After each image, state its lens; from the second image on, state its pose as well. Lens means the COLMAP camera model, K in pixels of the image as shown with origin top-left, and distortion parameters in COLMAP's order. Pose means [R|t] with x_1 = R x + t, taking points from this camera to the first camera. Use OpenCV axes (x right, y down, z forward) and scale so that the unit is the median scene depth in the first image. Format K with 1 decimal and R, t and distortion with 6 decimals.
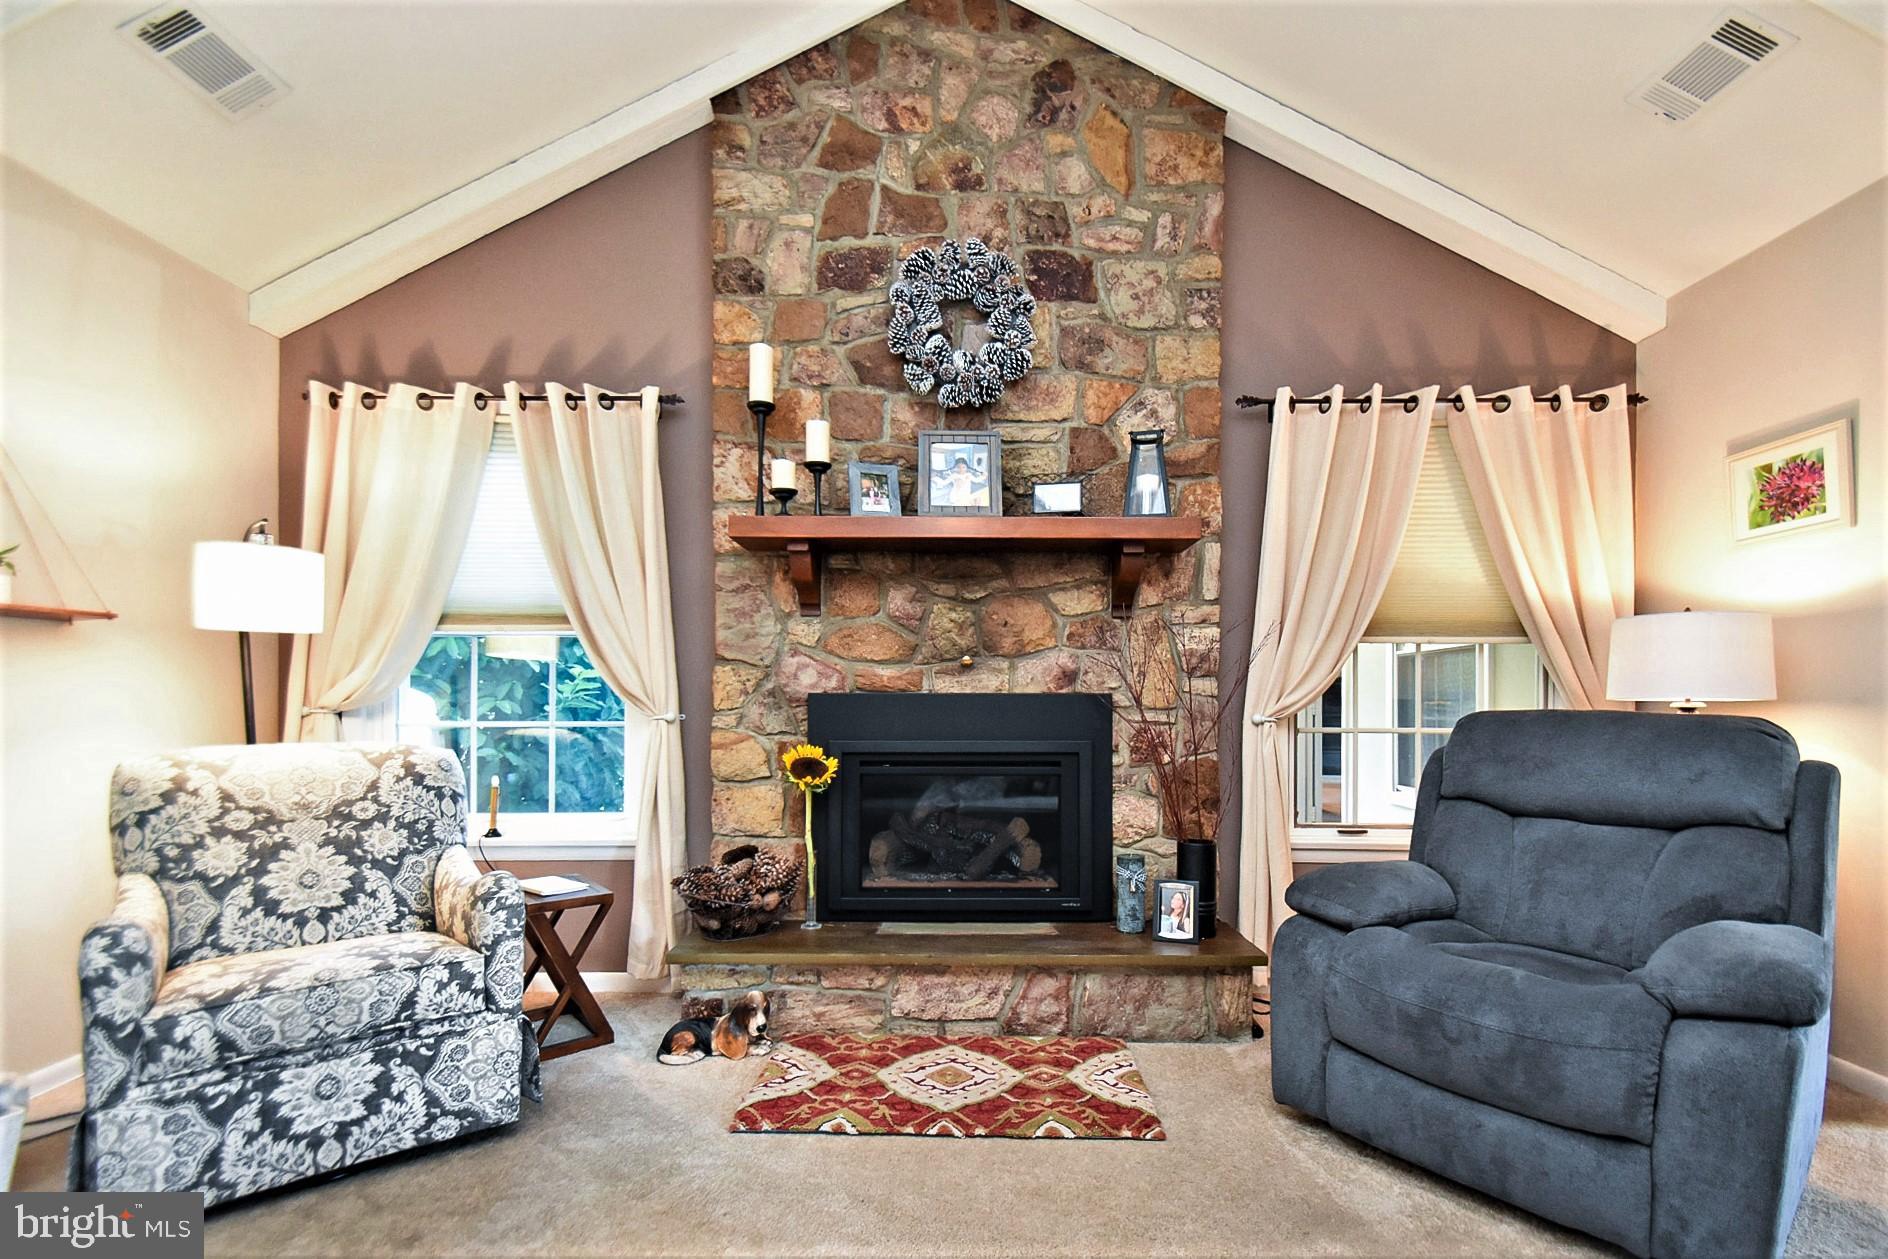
lens RADIAL K [[860.3, 0, 956.5], [0, 860.3, 697.1], [0, 0, 1]] dist [0.035692, -0.021082]
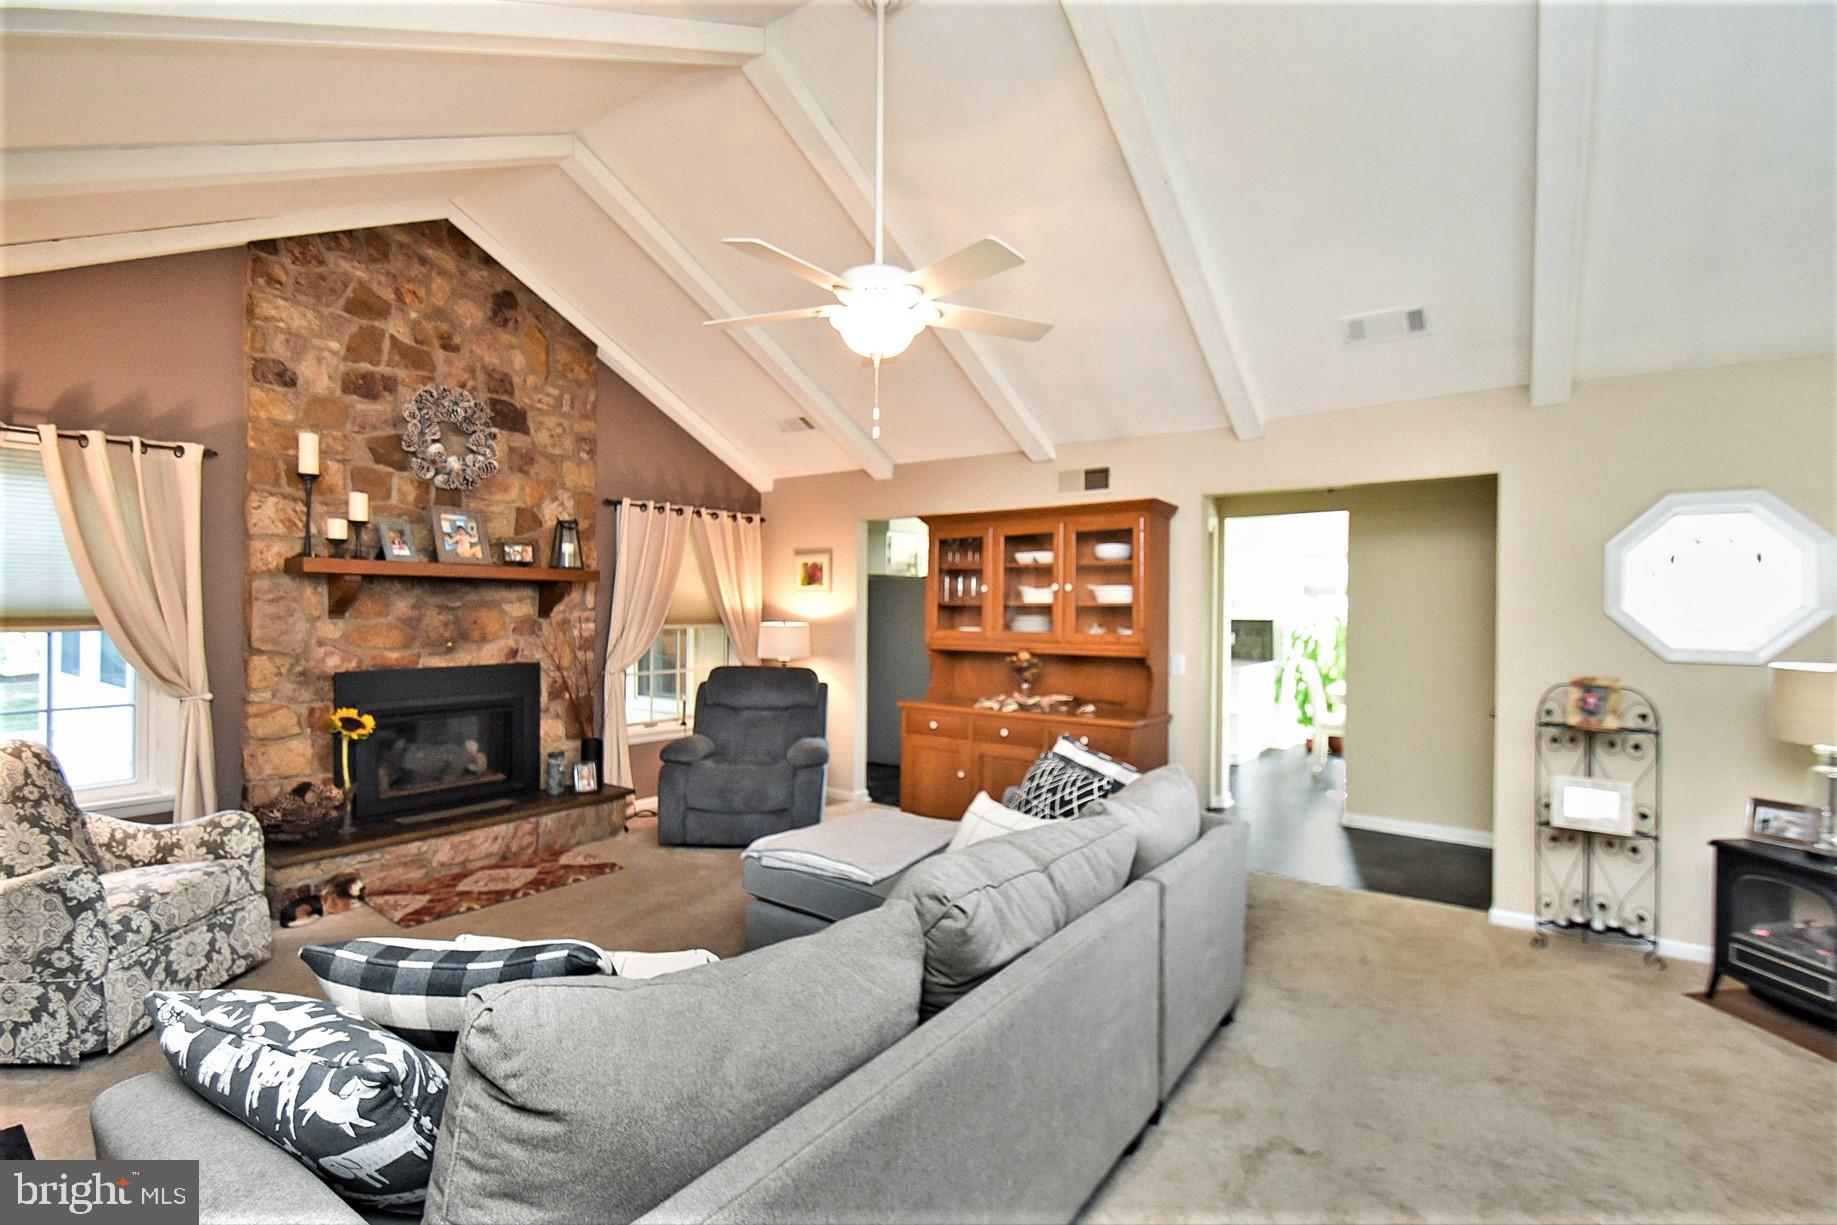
lens RADIAL K [[810.5, 0, 921.4], [0, 810.5, 619.0], [0, 0, 1]] dist [0.000982, -0.009584]
pose [[0.596046, -0.008868, 0.802901, -0.675214], [-0.008027, 0.999823, 0.017002, -0.125116], [-0.802910, -0.016579, 0.595870, -0.596139]]
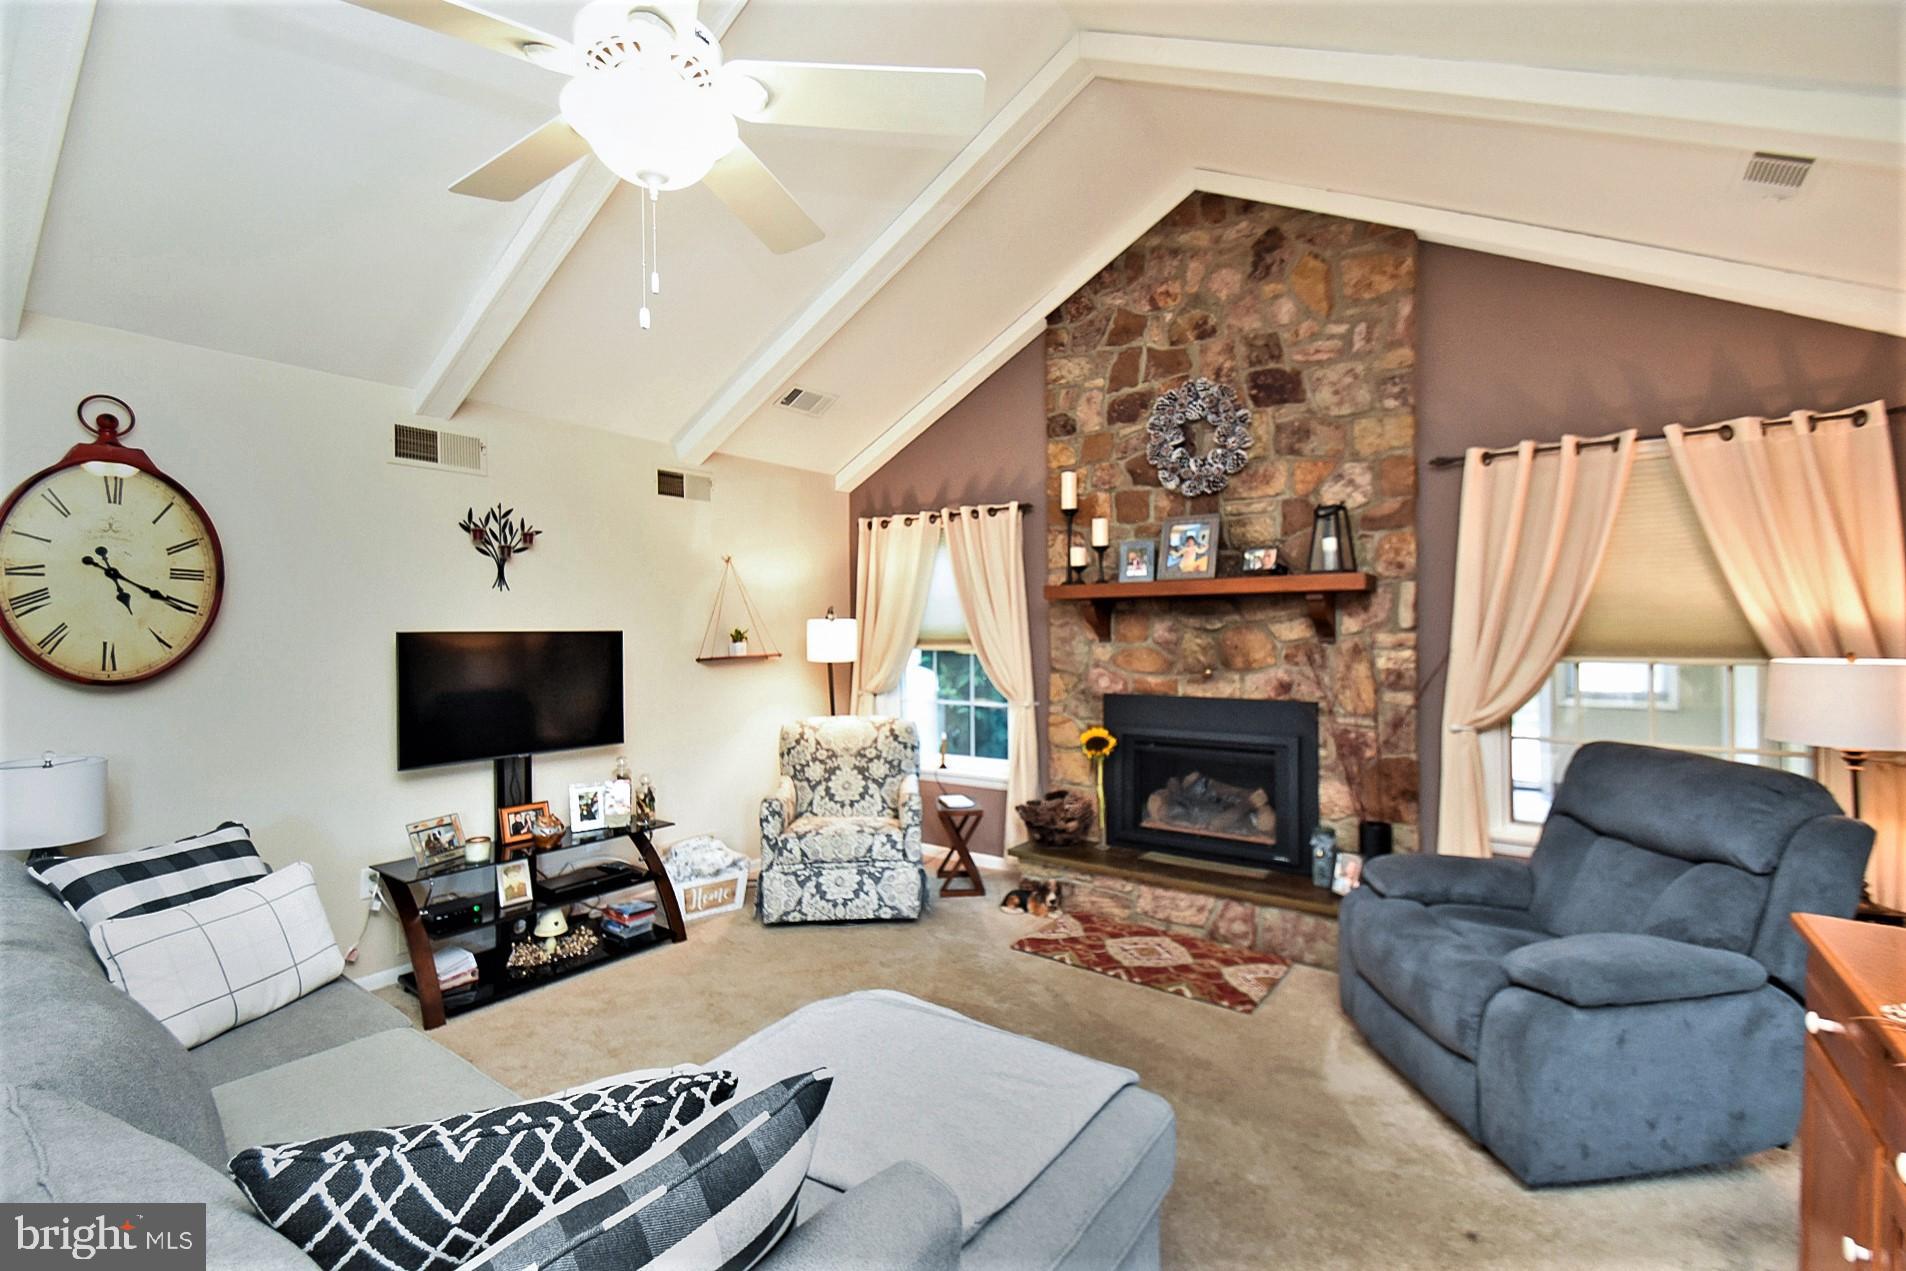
lens RADIAL K [[837.0, 0, 948.6], [0, 837.0, 631.4], [0, 0, 1]] dist [0.019643, 0.000005]
pose [[0.807981, -0.010440, -0.589116, 0.475363], [0.012002, 0.999927, -0.001259, -0.114314], [0.589086, -0.006054, 0.808048, -0.347183]]
